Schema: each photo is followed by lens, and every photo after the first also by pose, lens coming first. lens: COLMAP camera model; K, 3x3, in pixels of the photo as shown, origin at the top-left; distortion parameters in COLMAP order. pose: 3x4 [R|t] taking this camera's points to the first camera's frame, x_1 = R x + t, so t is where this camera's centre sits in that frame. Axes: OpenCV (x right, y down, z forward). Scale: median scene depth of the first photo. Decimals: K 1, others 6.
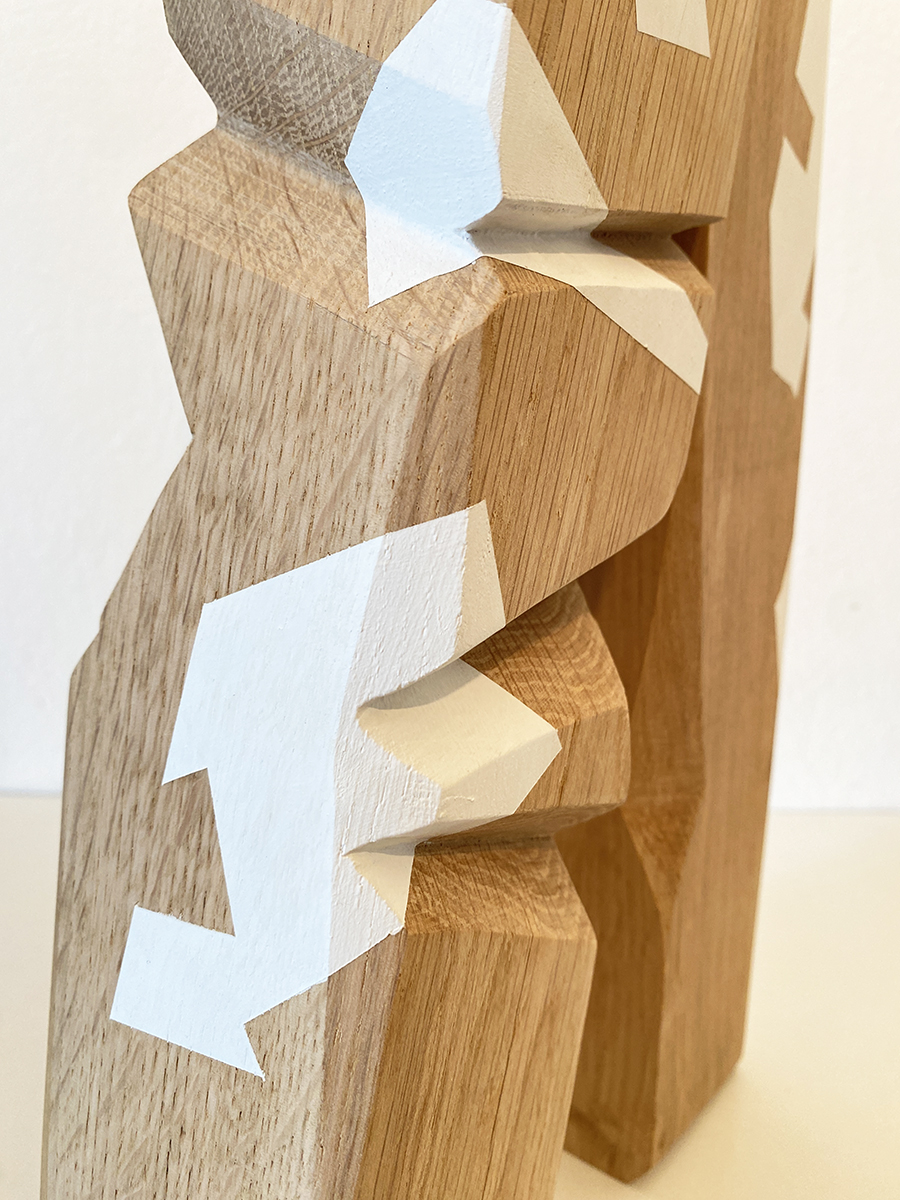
lens RADIAL K [[942.5, 0, 472.1], [0, 942.5, 602.9], [0, 0, 1]] dist [-0.004911, 0.003845]
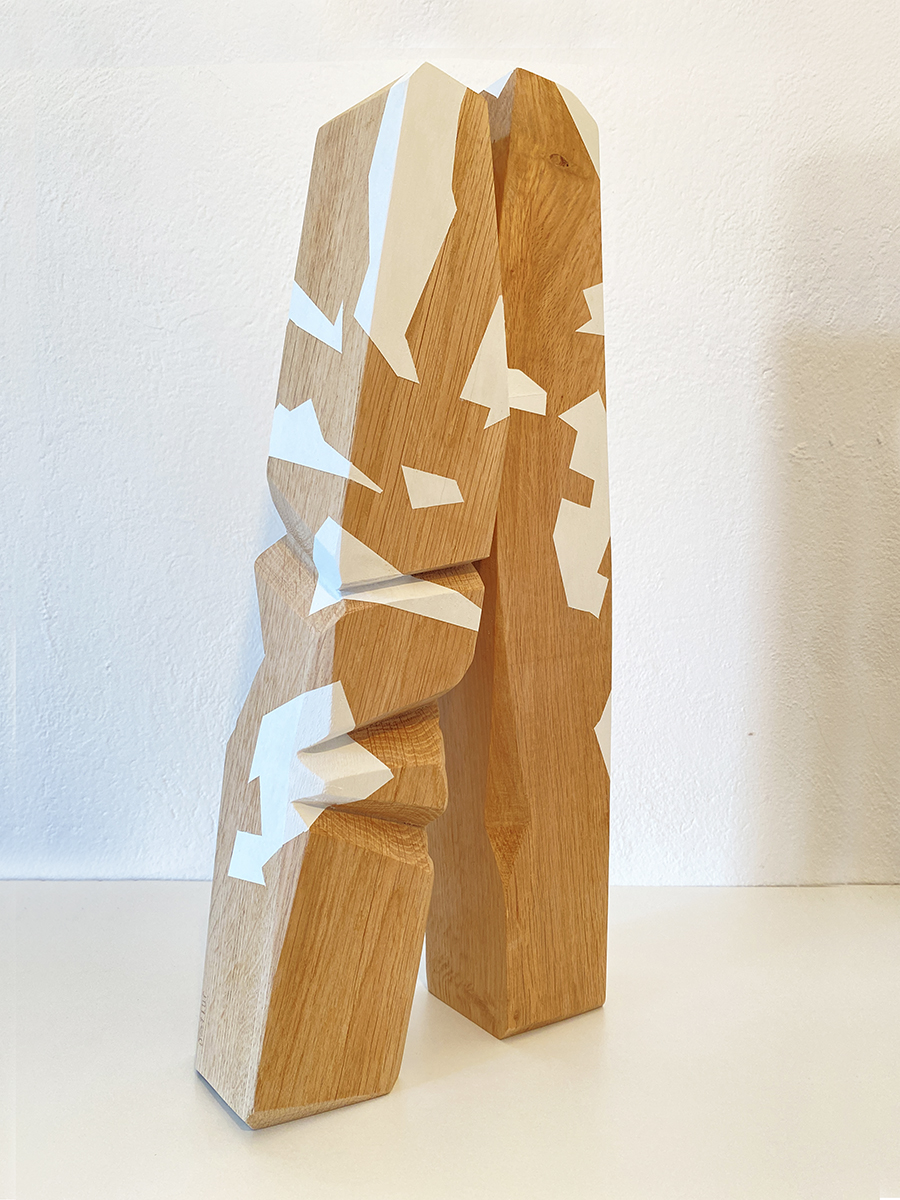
lens RADIAL K [[895.0, 0, 453.5], [0, 895.0, 624.5], [0, 0, 1]] dist [0.104565, -0.207862]
pose [[0.954511, -0.011000, -0.297971, 1.028822], [-0.026353, 0.992297, -0.121050, 0.039021], [0.297007, 0.123396, 0.946869, -1.354783]]
